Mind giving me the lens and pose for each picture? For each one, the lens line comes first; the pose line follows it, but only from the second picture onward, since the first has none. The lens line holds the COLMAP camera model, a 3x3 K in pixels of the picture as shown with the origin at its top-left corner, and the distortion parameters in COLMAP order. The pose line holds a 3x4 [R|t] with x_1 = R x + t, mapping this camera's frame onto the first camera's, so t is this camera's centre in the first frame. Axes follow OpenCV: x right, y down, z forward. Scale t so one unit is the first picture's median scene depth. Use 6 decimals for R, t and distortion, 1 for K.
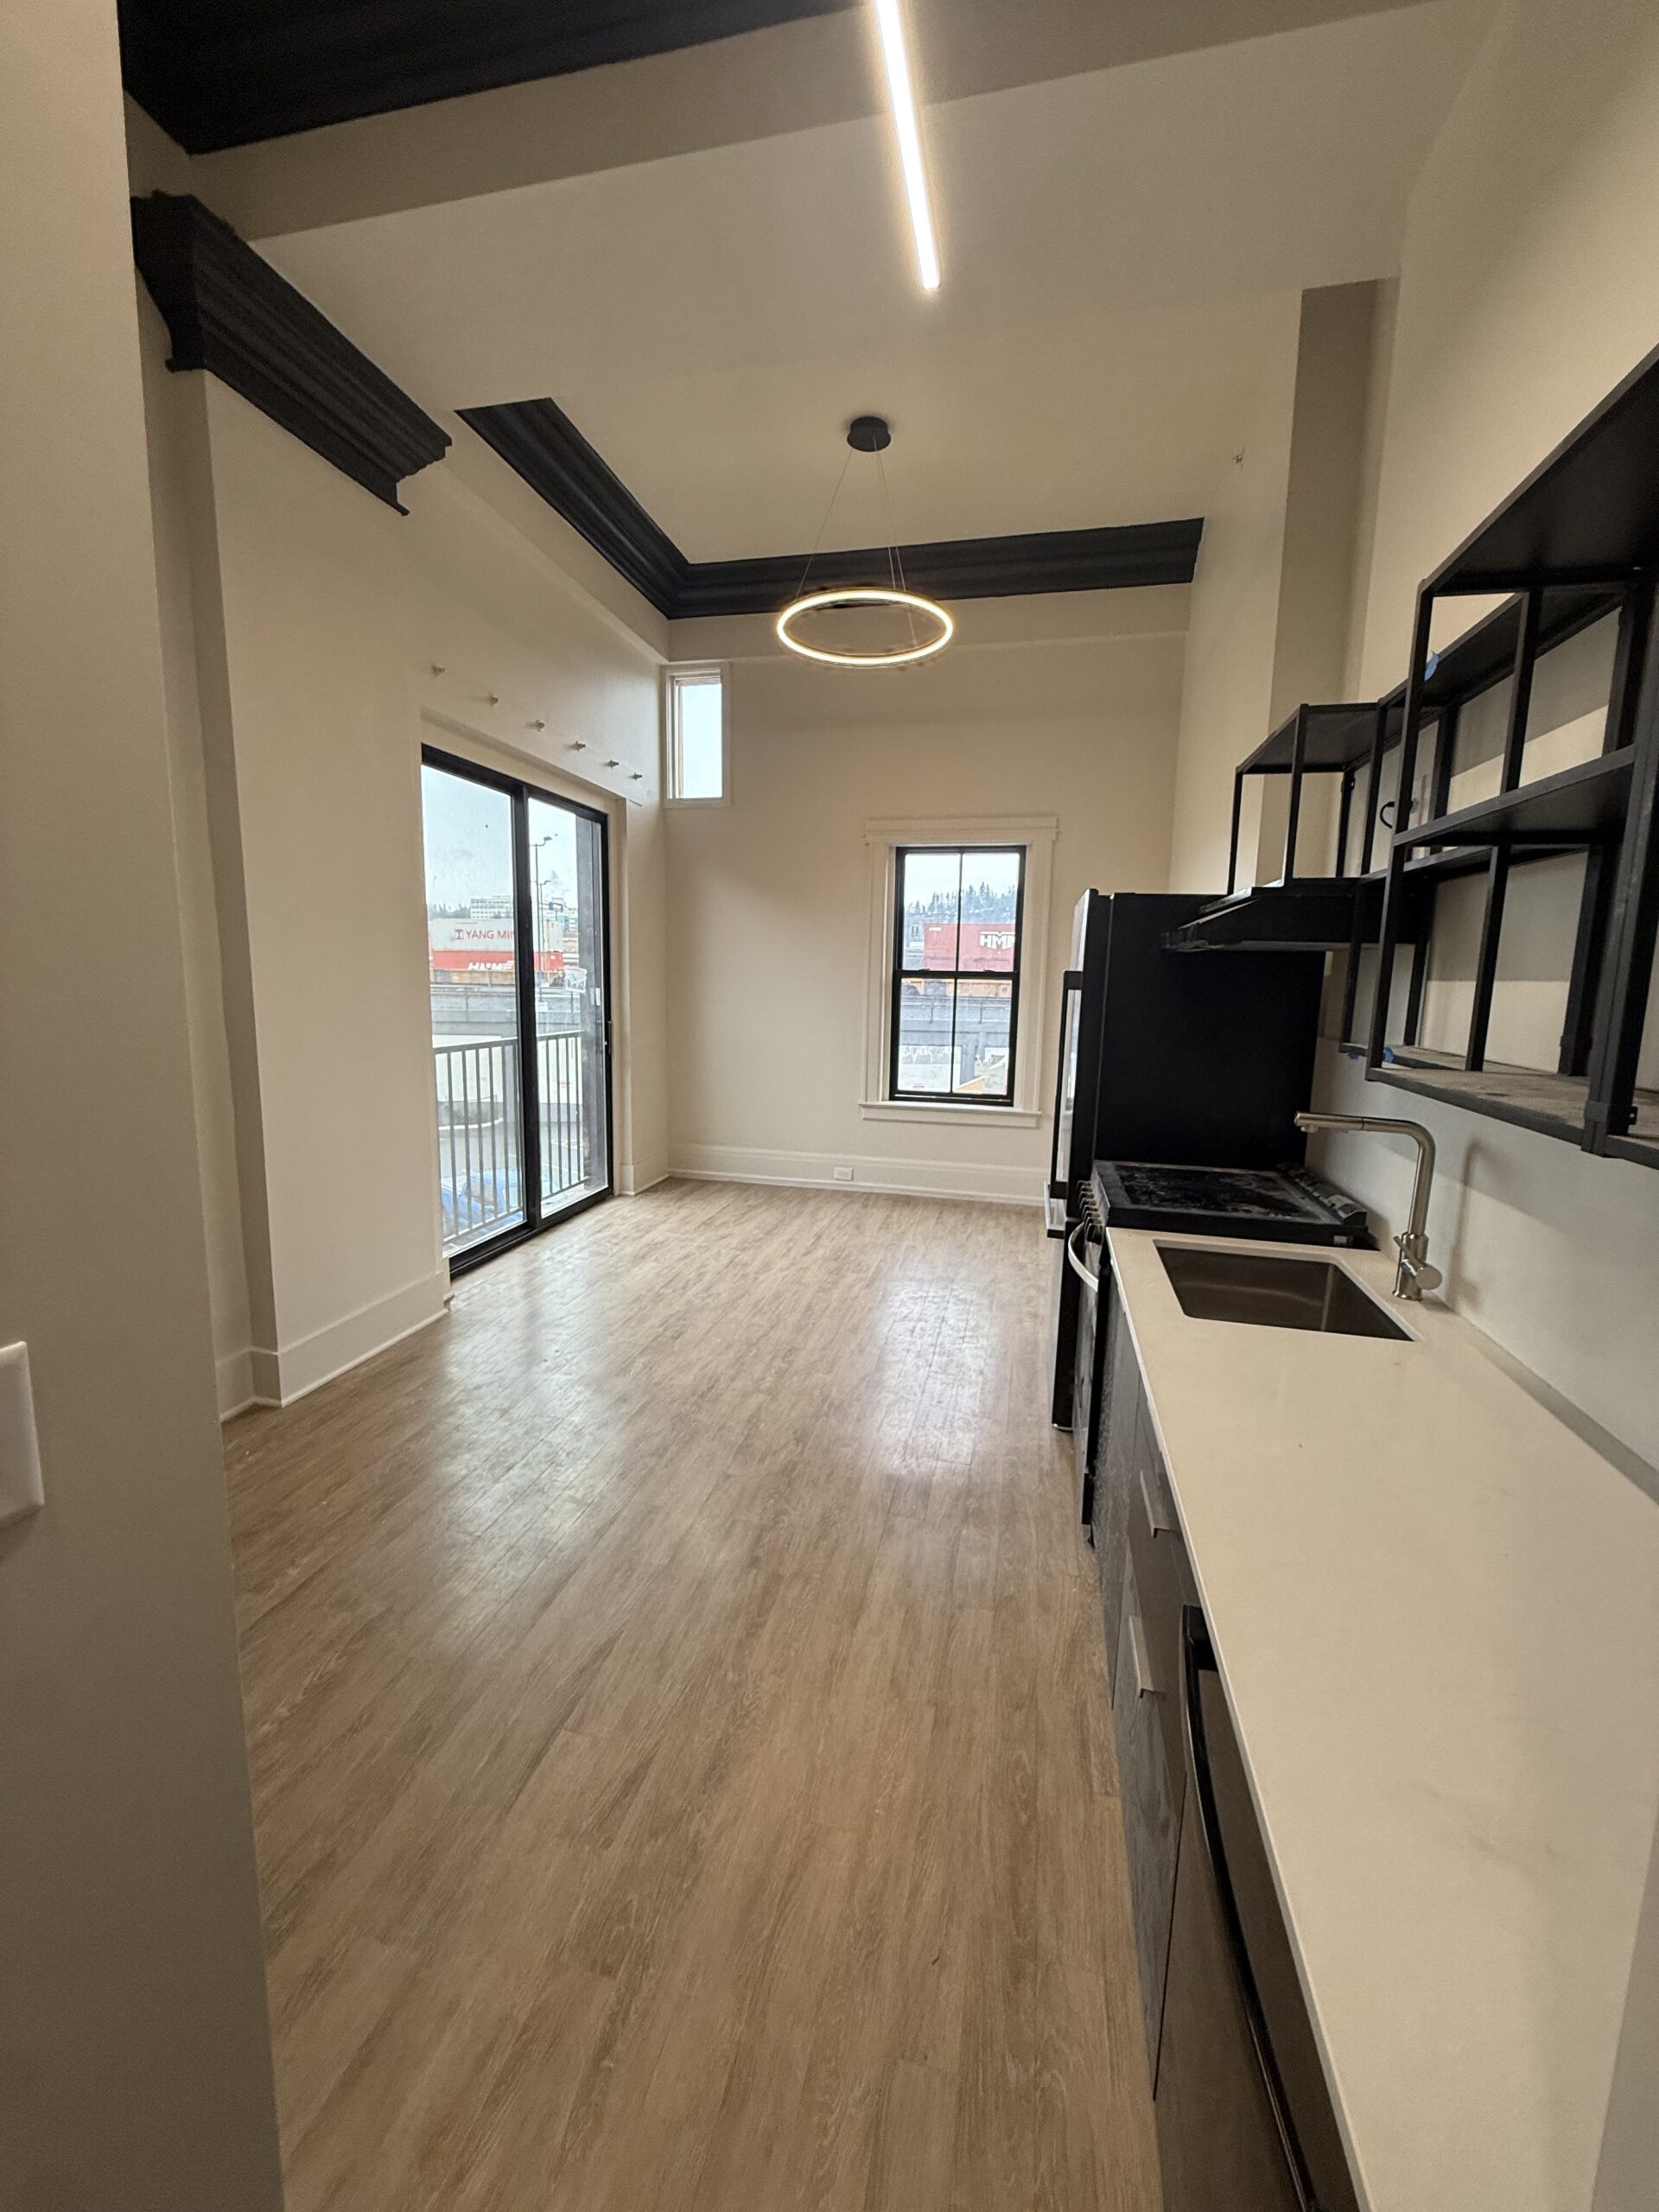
lens RADIAL K [[881.5, 0, 831.0], [0, 881.5, 1107.4], [0, 0, 1]] dist [-0.001670, -0.000158]
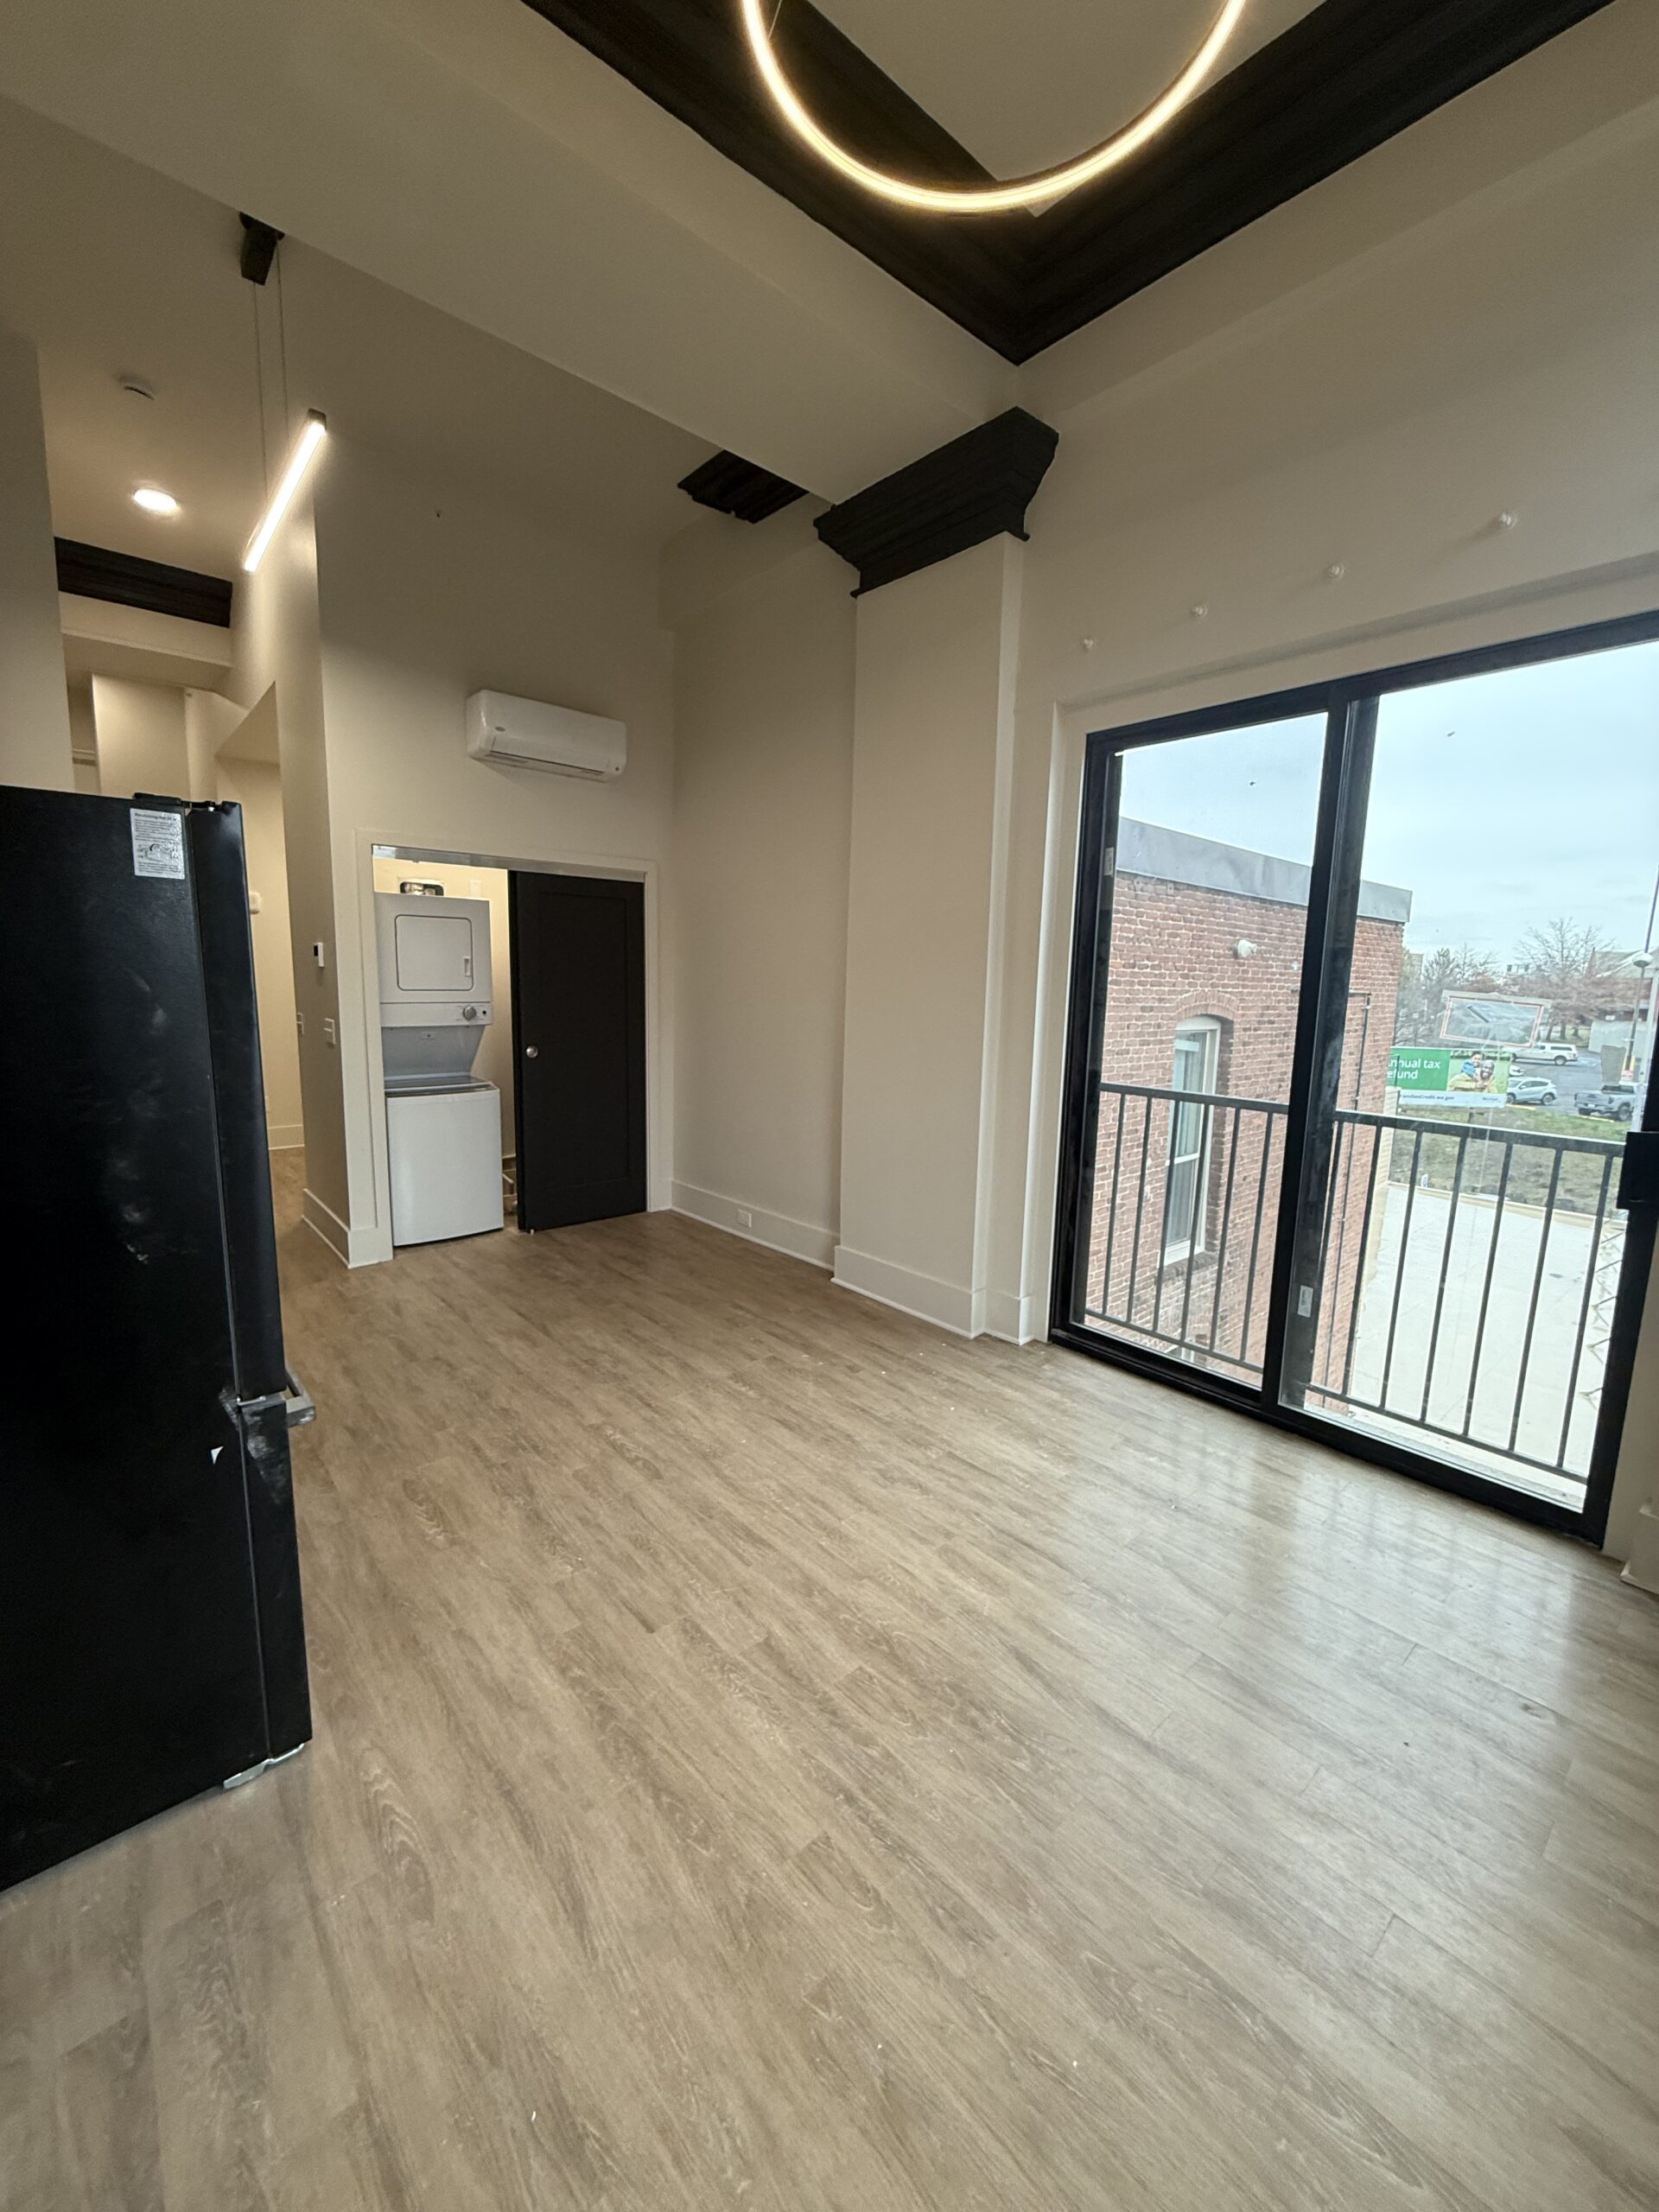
lens RADIAL K [[881.5, 0, 836.0], [0, 881.5, 1103.8], [0, 0, 1]] dist [-0.001670, -0.000158]
pose [[-0.579527, 0.084212, -0.810590, 0.395447], [-0.158591, 0.963978, 0.213531, -0.190060], [0.799373, 0.252299, -0.545296, 1.269142]]
